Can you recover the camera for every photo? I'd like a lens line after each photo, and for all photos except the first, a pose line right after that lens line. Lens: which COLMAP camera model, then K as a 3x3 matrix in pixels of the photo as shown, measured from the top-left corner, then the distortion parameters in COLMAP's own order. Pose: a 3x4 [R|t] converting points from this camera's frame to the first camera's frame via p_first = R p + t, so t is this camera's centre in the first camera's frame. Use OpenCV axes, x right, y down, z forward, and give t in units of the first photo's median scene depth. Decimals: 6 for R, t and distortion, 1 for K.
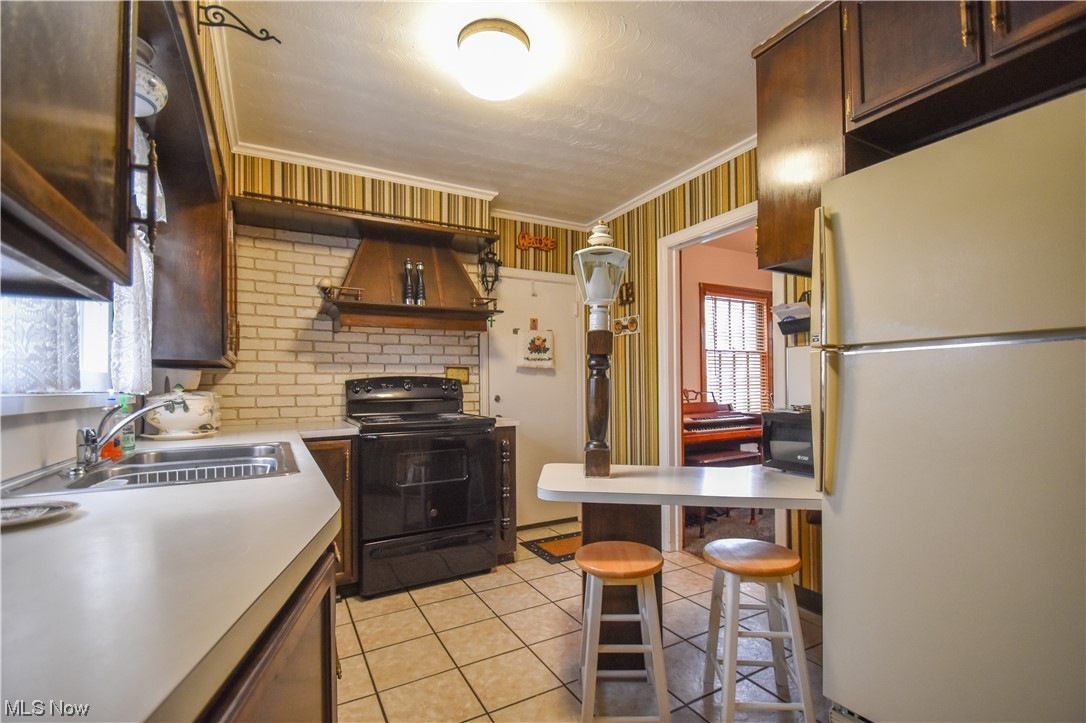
lens RADIAL K [[485.8, 0, 539.3], [0, 485.8, 385.6], [0, 0, 1]] dist [0.001467, -0.000778]
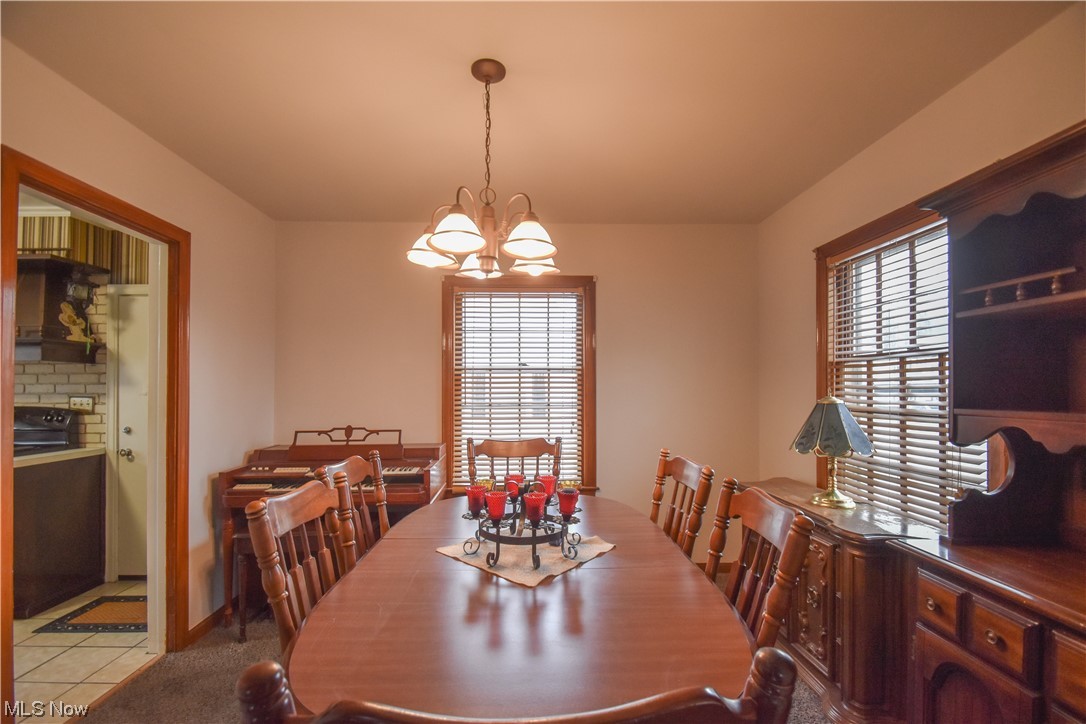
lens RADIAL K [[485.8, 0, 539.3], [0, 485.8, 386.1], [0, 0, 1]] dist [0.001467, -0.000778]
pose [[0.879057, -0.016923, -0.476416, 1.116214], [-0.008625, 0.998641, -0.051388, -0.017417], [0.476639, 0.049283, 0.877717, 0.620243]]
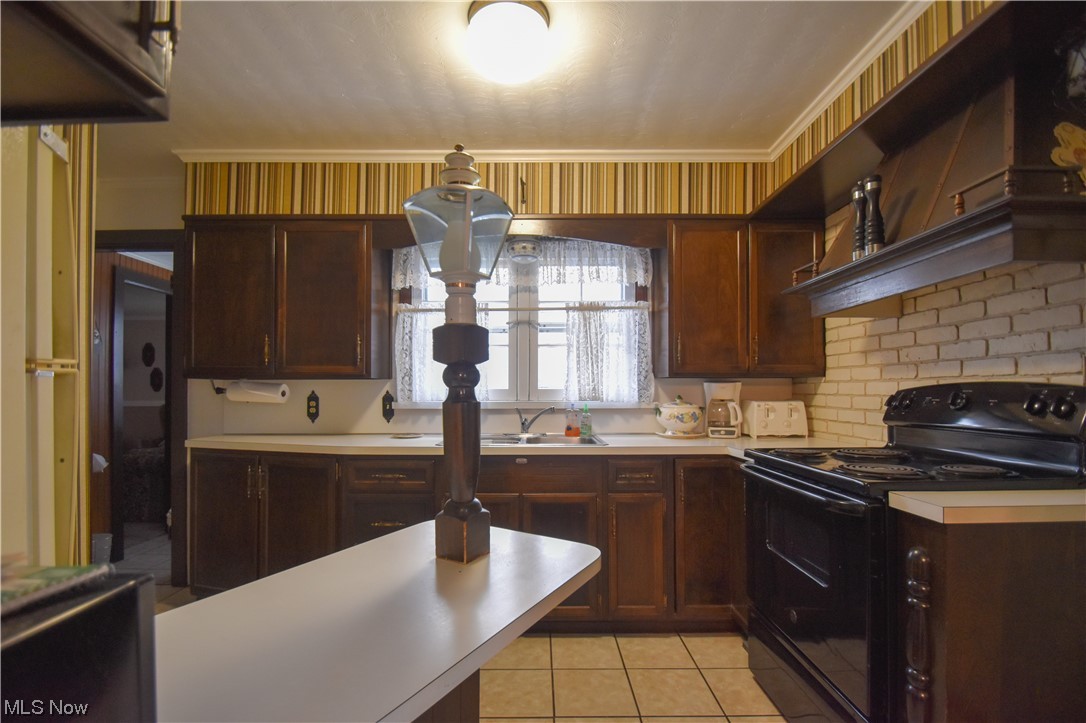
lens RADIAL K [[485.8, 0, 539.3], [0, 485.8, 385.6], [0, 0, 1]] dist [0.001467, -0.000778]
pose [[-0.477539, 0.001017, -0.878610, 0.370764], [0.007118, 0.999971, -0.002711, -0.017273], [0.878582, -0.007549, -0.477532, 0.827406]]
